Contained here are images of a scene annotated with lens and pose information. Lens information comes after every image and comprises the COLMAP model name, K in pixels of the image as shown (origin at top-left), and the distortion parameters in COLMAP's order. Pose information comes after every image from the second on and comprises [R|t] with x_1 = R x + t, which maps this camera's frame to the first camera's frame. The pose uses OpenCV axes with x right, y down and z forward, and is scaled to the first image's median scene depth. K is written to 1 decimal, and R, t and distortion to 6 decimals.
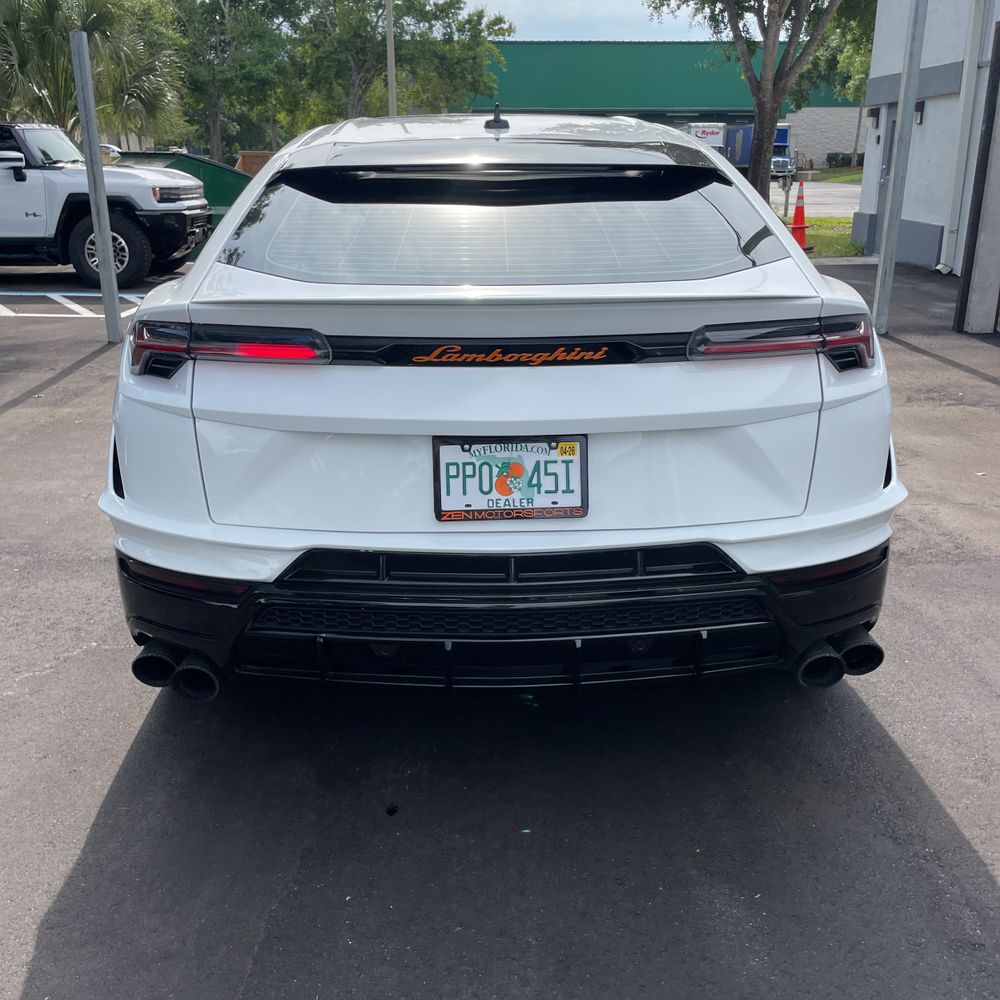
lens RADIAL K [[1004.5, 0, 500.0], [0, 1004.5, 500.0], [0, 0, 1]] dist [0.098890, -0.134534]
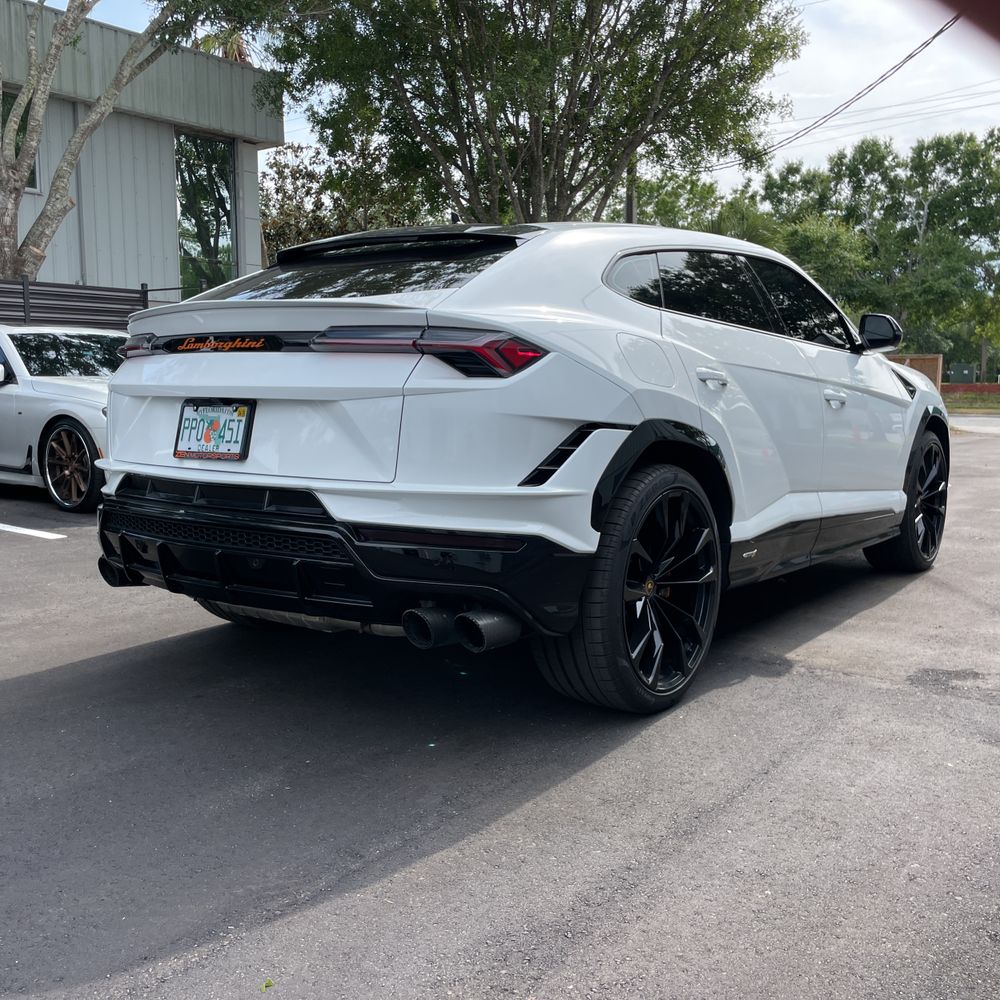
lens RADIAL K [[1004.5, 0, 500.0], [0, 1004.5, 500.0], [0, 0, 1]] dist [0.098890, -0.134534]
pose [[0.782148, 0.078737, -0.618098, 1.211053], [-0.202785, 0.970146, -0.133023, 0.179058], [0.589171, 0.229385, 0.774765, 0.159228]]
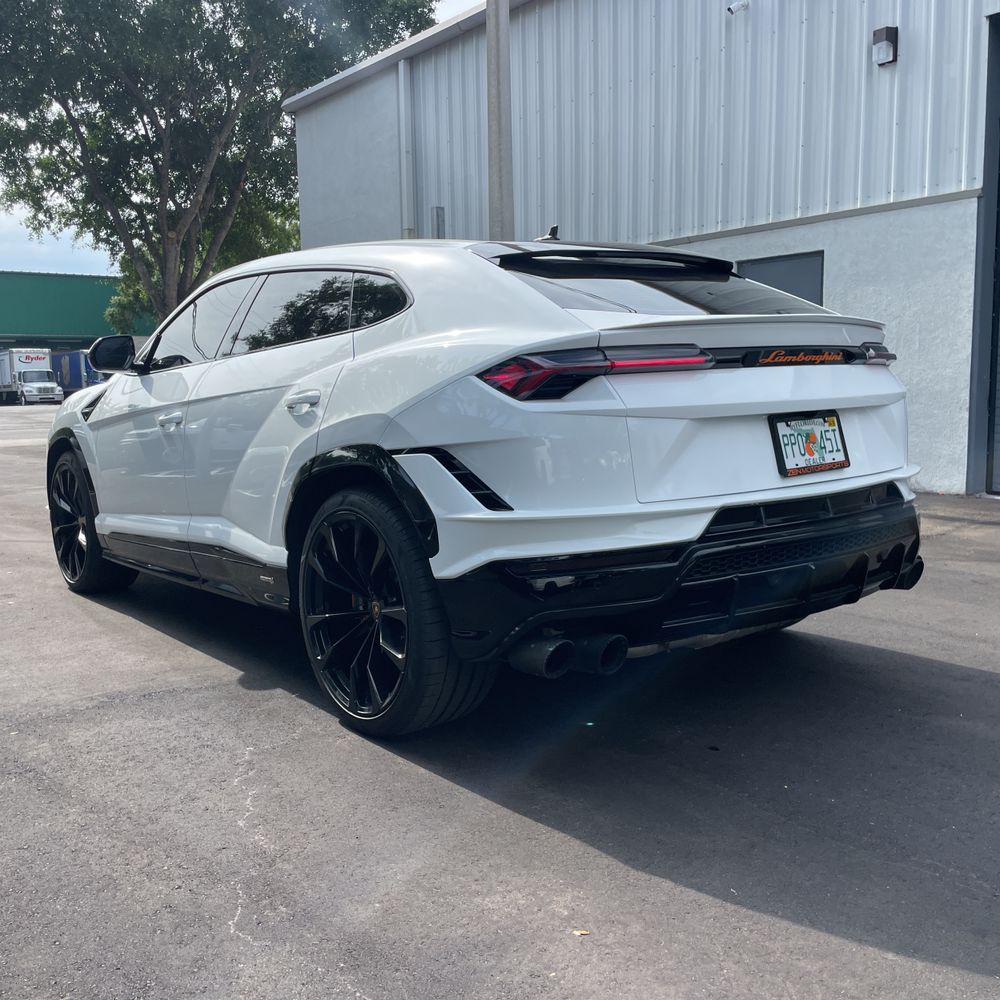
lens RADIAL K [[1004.5, 0, 500.0], [0, 1004.5, 500.0], [0, 0, 1]] dist [0.098890, -0.134534]
pose [[0.799912, -0.089070, 0.593471, -1.187240], [0.211946, 0.967126, -0.140523, 0.161236], [-0.561445, 0.238190, 0.792493, 0.137742]]
